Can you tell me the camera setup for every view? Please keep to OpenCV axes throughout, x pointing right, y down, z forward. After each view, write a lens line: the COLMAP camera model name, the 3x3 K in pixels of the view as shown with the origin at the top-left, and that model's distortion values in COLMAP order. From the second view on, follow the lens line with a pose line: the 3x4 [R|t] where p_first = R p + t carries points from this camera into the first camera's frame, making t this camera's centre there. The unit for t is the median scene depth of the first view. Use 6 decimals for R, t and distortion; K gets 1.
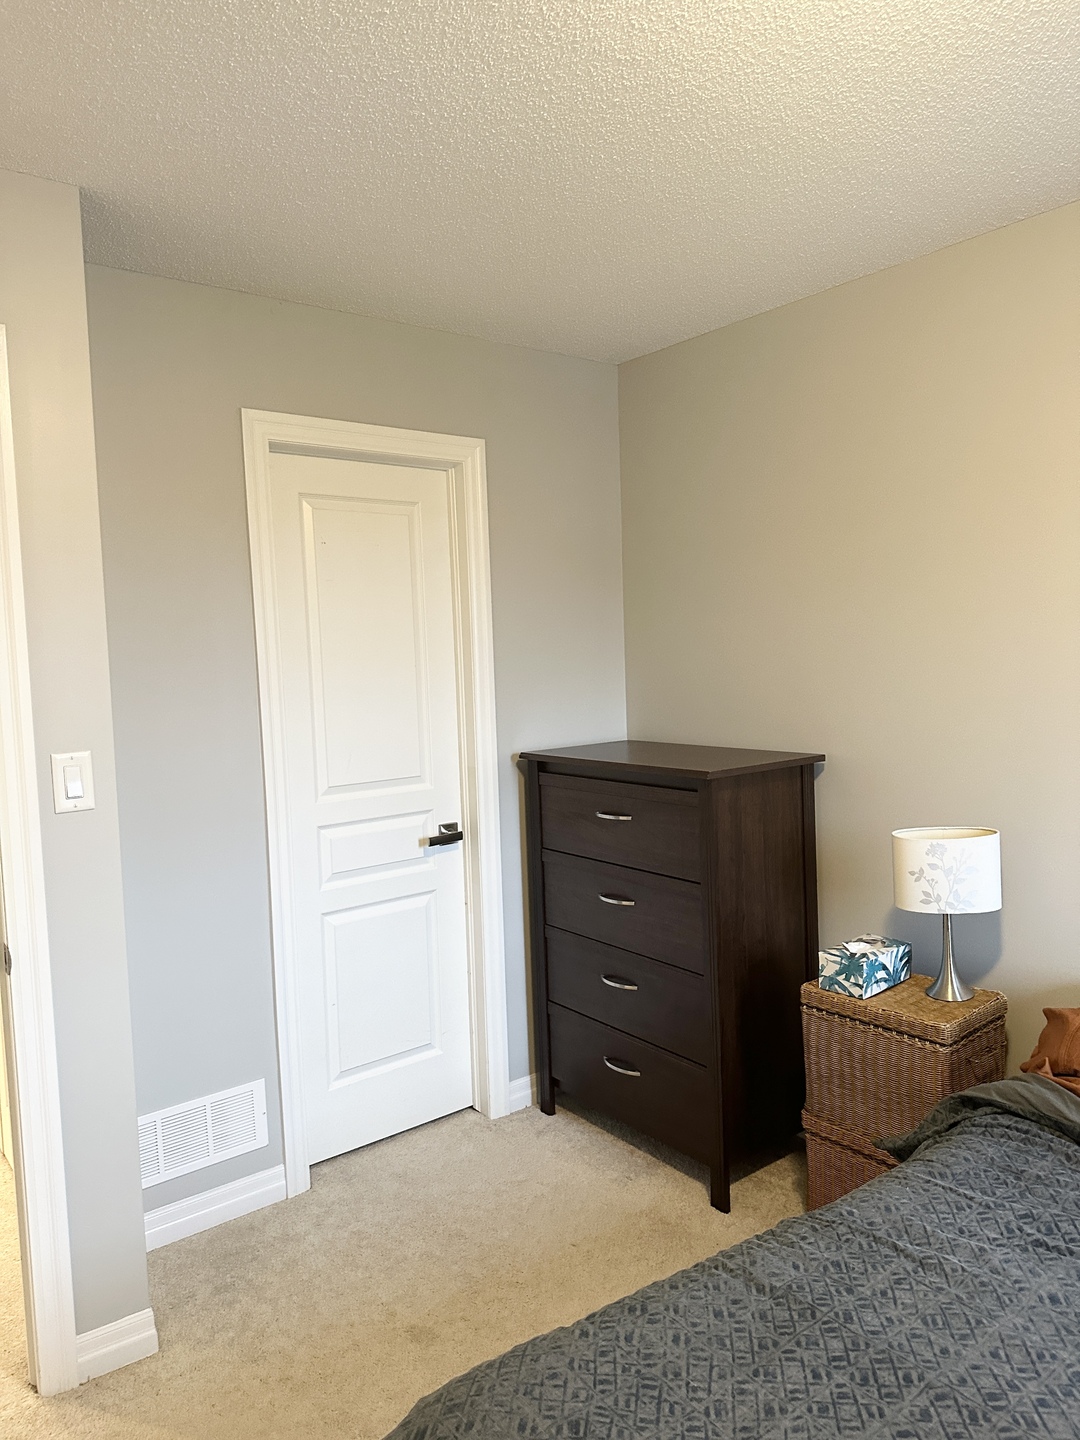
lens RADIAL K [[1011.8, 0, 540.7], [0, 1011.8, 720.1], [0, 0, 1]] dist [0.069656, -0.068389]
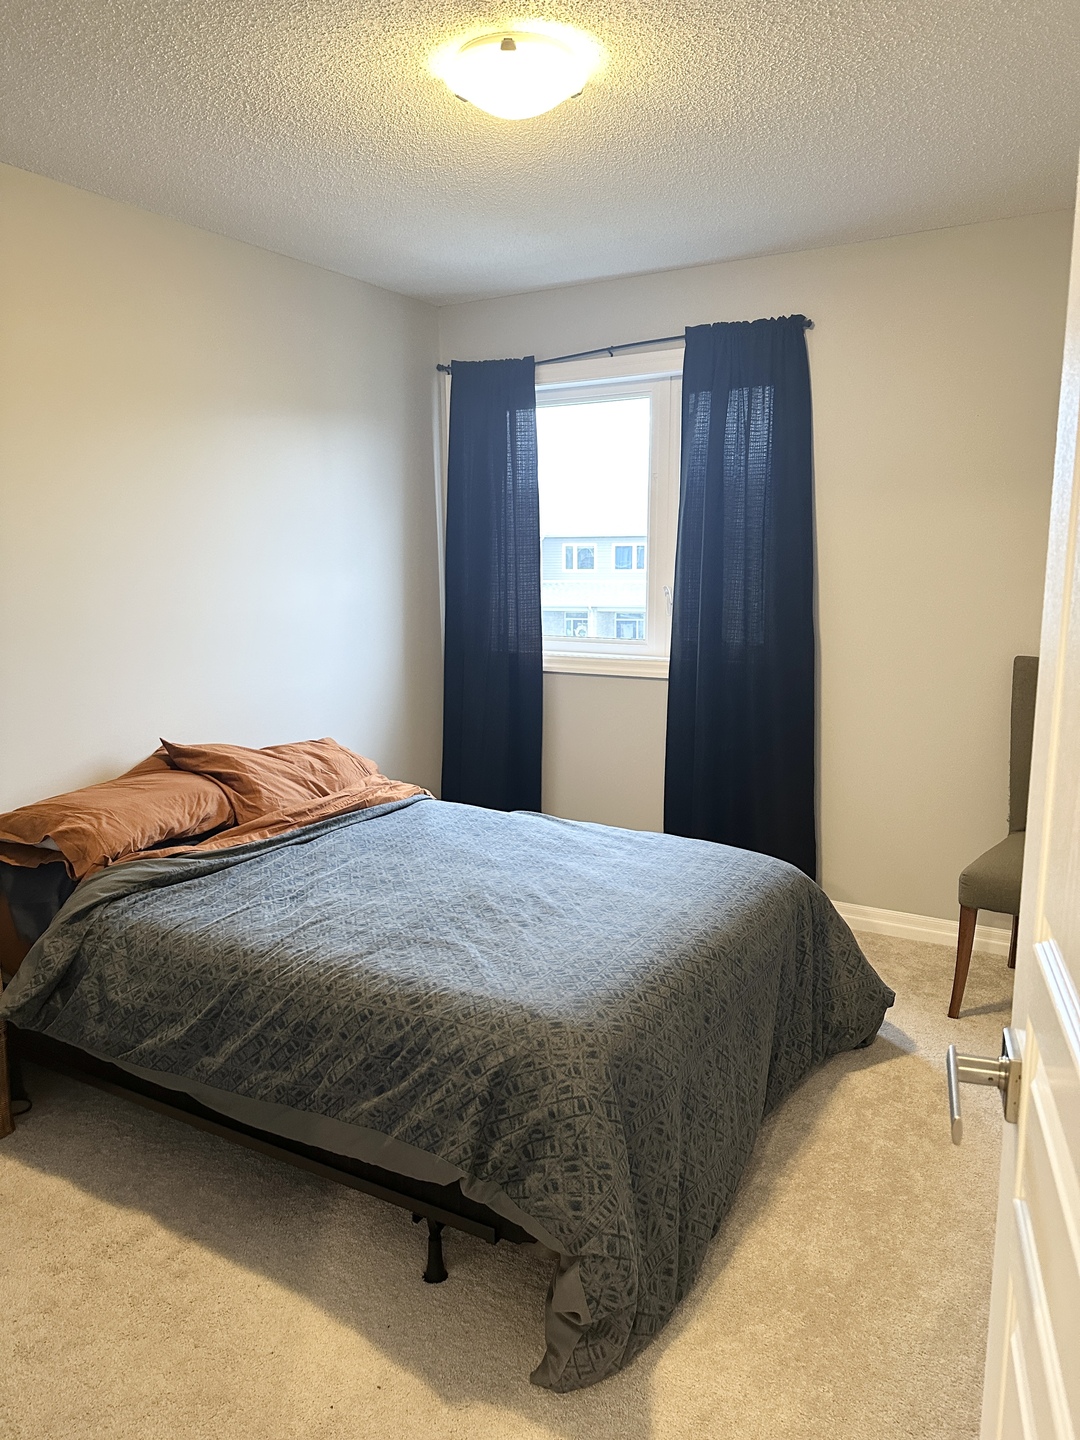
lens RADIAL K [[1011.8, 0, 540.0], [0, 1011.8, 719.8], [0, 0, 1]] dist [0.069656, -0.068389]
pose [[-0.375676, -0.116243, 0.919432, -1.047236], [0.080540, 0.984254, 0.157346, -0.002874], [-0.923245, 0.133162, -0.360399, 1.080900]]
